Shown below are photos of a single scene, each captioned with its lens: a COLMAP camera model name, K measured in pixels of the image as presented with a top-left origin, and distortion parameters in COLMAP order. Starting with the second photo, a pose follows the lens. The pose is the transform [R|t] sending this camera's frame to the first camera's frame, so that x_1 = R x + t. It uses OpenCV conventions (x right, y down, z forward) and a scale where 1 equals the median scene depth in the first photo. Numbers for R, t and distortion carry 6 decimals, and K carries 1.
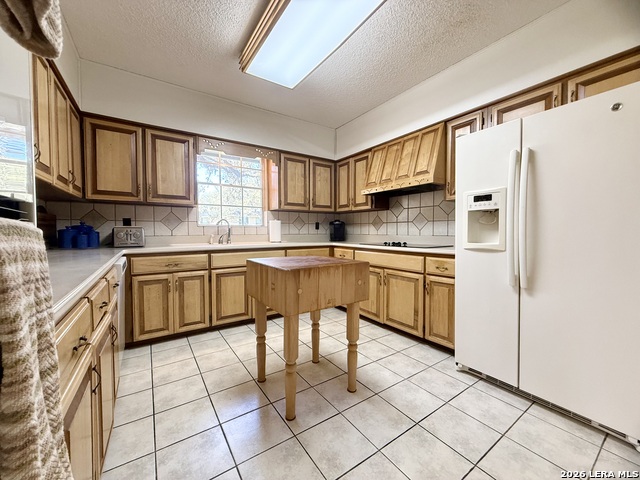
lens RADIAL K [[254.1, 0, 319.4], [0, 254.1, 240.3], [0, 0, 1]] dist [0.000460, 0.000081]
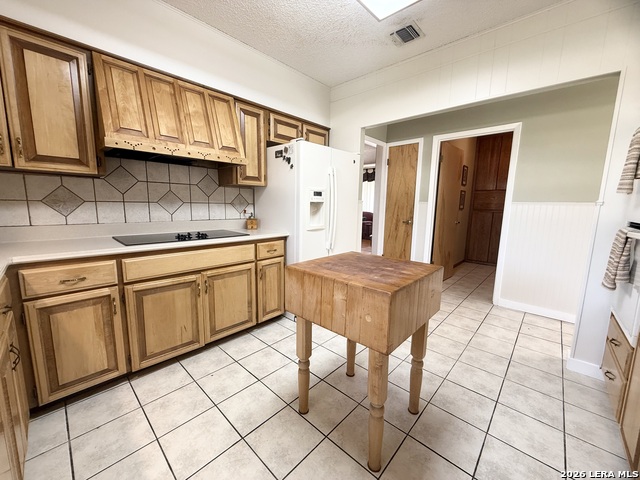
lens RADIAL K [[254.1, 0, 319.4], [0, 254.1, 240.3], [0, 0, 1]] dist [0.000460, 0.000081]
pose [[-0.221638, -0.141455, 0.964815, -0.516788], [0.017411, 0.988691, 0.148955, -0.079945], [-0.974974, 0.049813, -0.216668, 0.872222]]
